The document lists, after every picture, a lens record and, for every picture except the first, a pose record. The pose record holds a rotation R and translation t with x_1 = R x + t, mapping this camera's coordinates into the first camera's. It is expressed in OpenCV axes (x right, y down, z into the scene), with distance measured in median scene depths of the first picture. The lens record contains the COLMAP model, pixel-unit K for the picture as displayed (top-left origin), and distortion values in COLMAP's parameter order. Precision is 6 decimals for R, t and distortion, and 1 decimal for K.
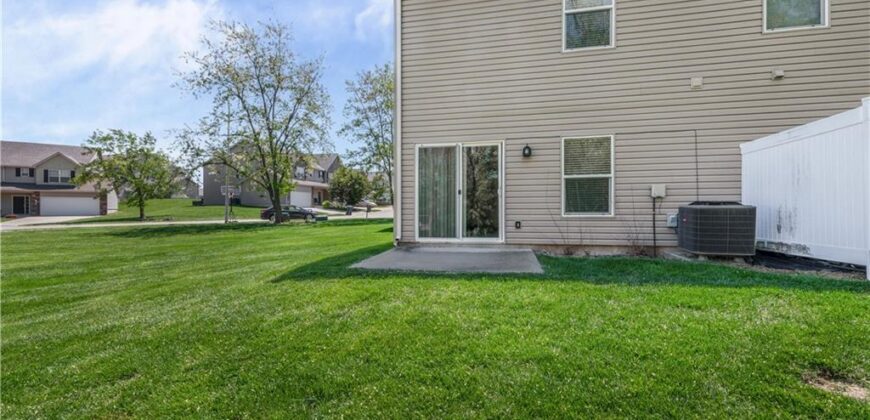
lens RADIAL K [[345.1, 0, 435.0], [0, 345.1, 211.8], [0, 0, 1]] dist [0.011864, -0.000368]
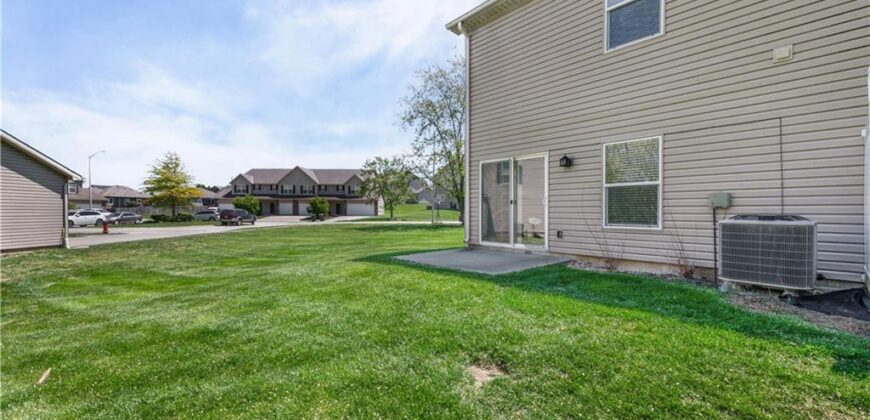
lens RADIAL K [[343.1, 0, 436.7], [0, 343.1, 223.2], [0, 0, 1]] dist [0.002801, -0.000111]
pose [[0.805562, 0.029832, -0.591760, 0.558676], [-0.016681, 0.999478, 0.027678, -0.016825], [0.592277, -0.012425, 0.805639, -0.028592]]
